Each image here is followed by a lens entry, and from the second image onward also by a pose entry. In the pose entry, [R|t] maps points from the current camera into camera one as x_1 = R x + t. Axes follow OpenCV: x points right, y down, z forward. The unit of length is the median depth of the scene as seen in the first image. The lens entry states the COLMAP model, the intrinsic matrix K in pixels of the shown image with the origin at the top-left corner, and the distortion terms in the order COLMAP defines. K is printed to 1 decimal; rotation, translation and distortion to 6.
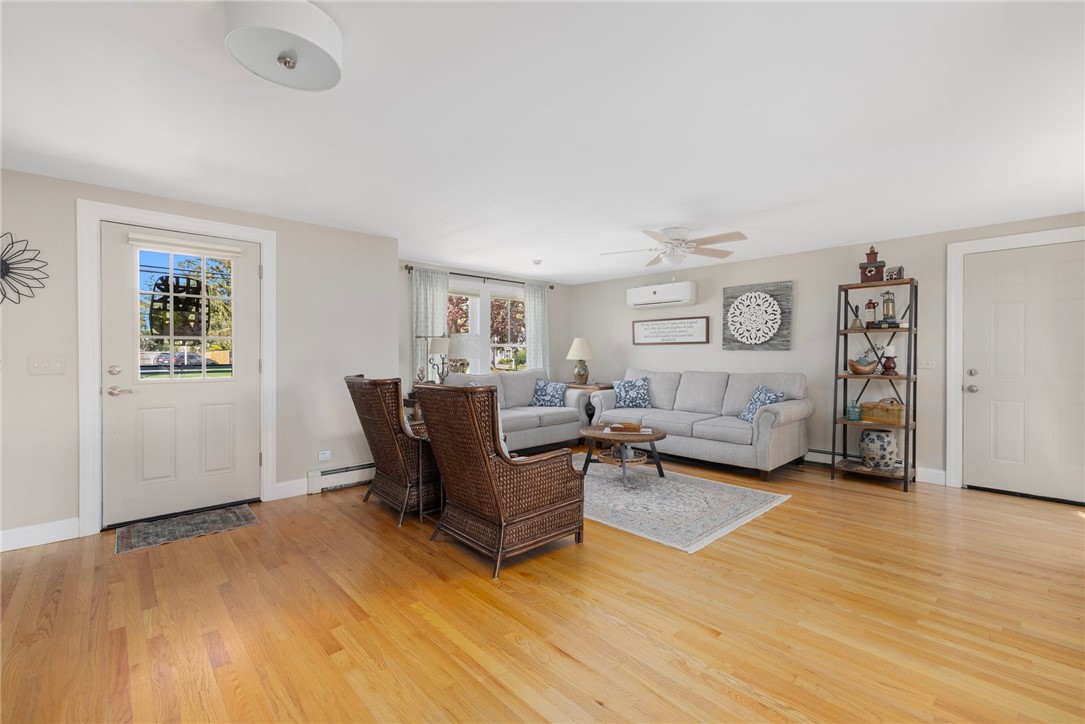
lens RADIAL K [[460.0, 0, 545.1], [0, 460.0, 356.7], [0, 0, 1]] dist [0.001048, 0.000143]
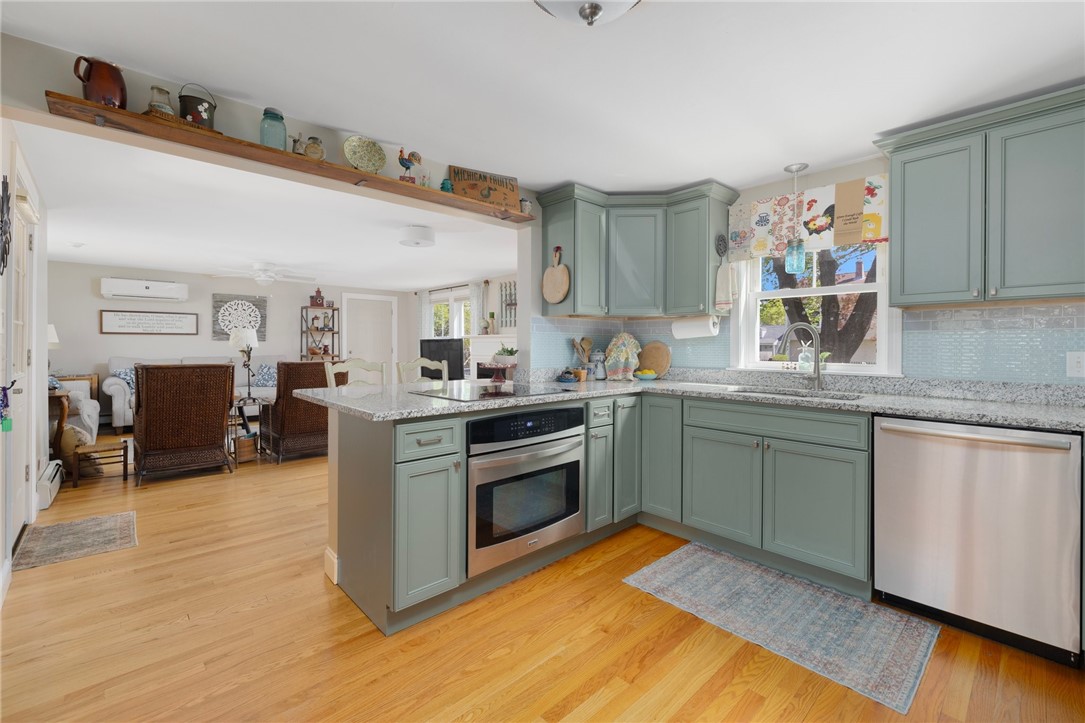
lens RADIAL K [[460.0, 0, 533.4], [0, 460.0, 353.2], [0, 0, 1]] dist [0.001048, 0.000143]
pose [[0.009153, -0.019951, 0.999759, -1.163616], [0.002047, 0.999799, 0.019933, -0.002069], [-0.999956, 0.001864, 0.009192, 0.079867]]
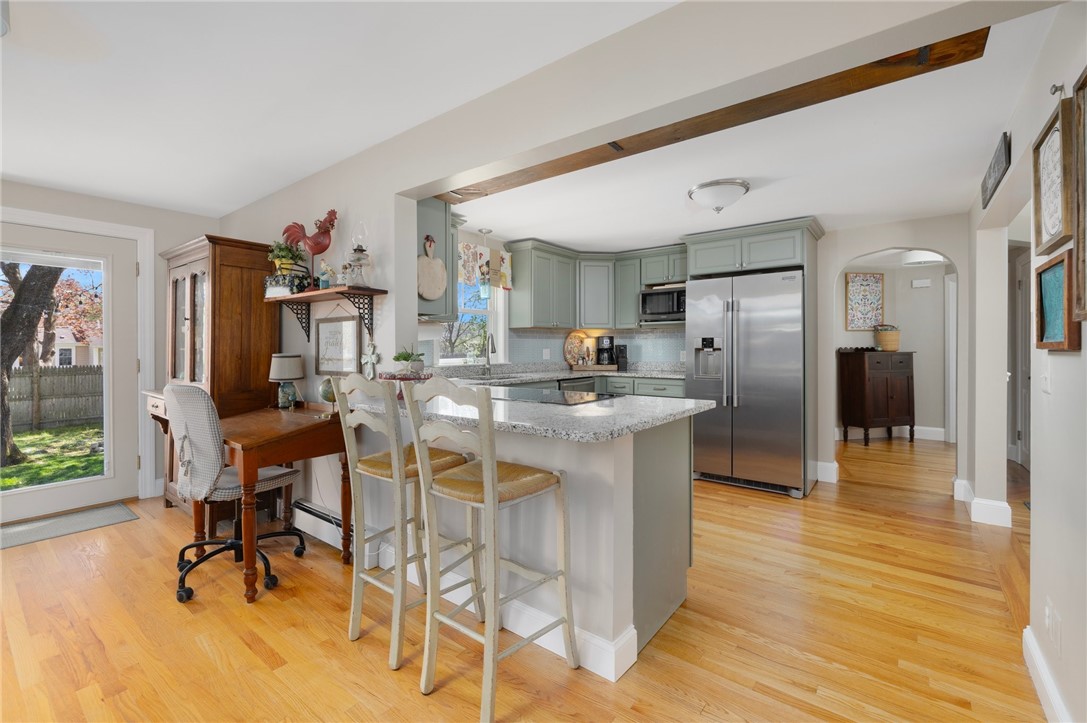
lens RADIAL K [[460.8, 0, 542.2], [0, 460.8, 353.6], [0, 0, 1]] dist [0.001048, 0.000143]
pose [[-0.987655, 0.002042, -0.156632, -0.520801], [-0.000883, 0.999827, 0.018606, -0.003985], [0.156643, 0.018515, -0.987482, 0.674053]]
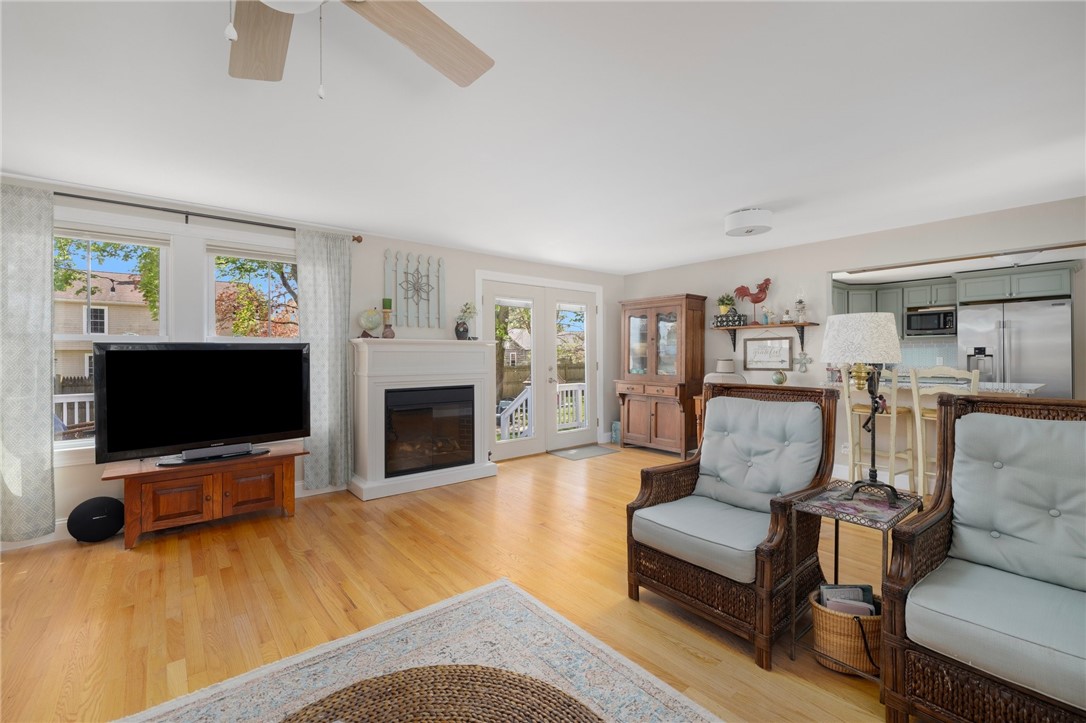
lens RADIAL K [[460.4, 0, 544.5], [0, 460.4, 357.0], [0, 0, 1]] dist [0.001048, 0.000143]
pose [[-0.998013, 0.001972, 0.062981, 0.111347], [0.002528, 0.999959, 0.008752, -0.006252], [-0.062961, 0.008894, -0.997976, 1.148205]]
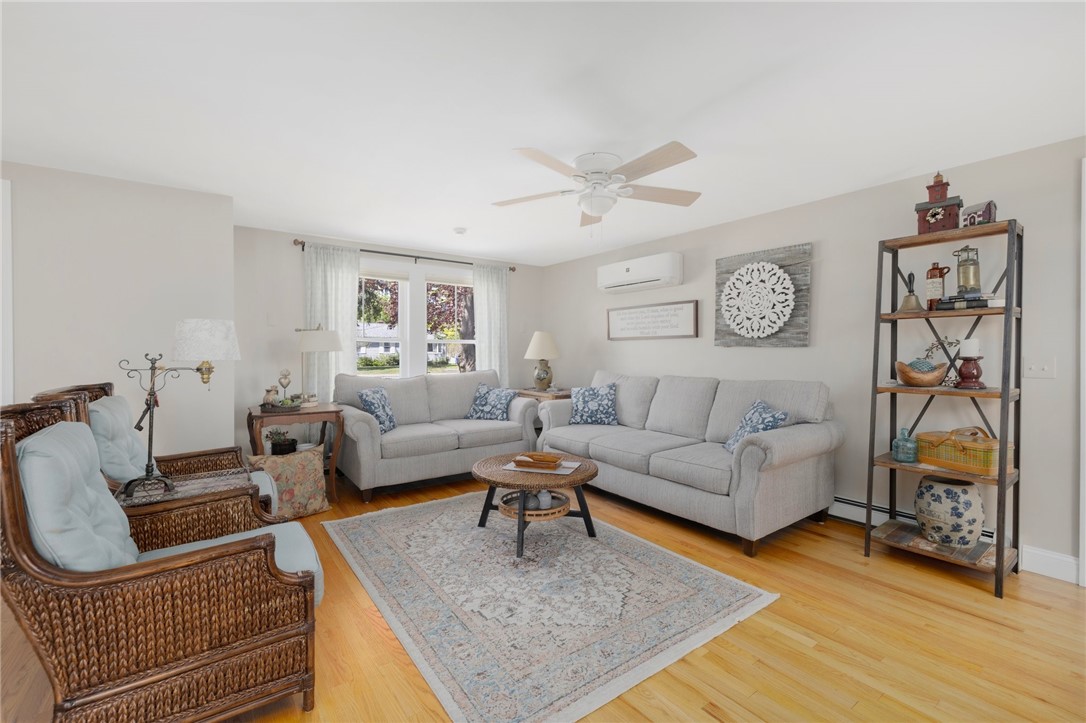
lens RADIAL K [[460.4, 0, 542.9], [0, 460.4, 354.0], [0, 0, 1]] dist [0.001048, 0.000143]
pose [[0.992022, 0.000913, -0.126061, 0.263904], [-0.000877, 1.000000, 0.000344, -0.003892], [0.126061, -0.000231, 0.992022, 0.324615]]
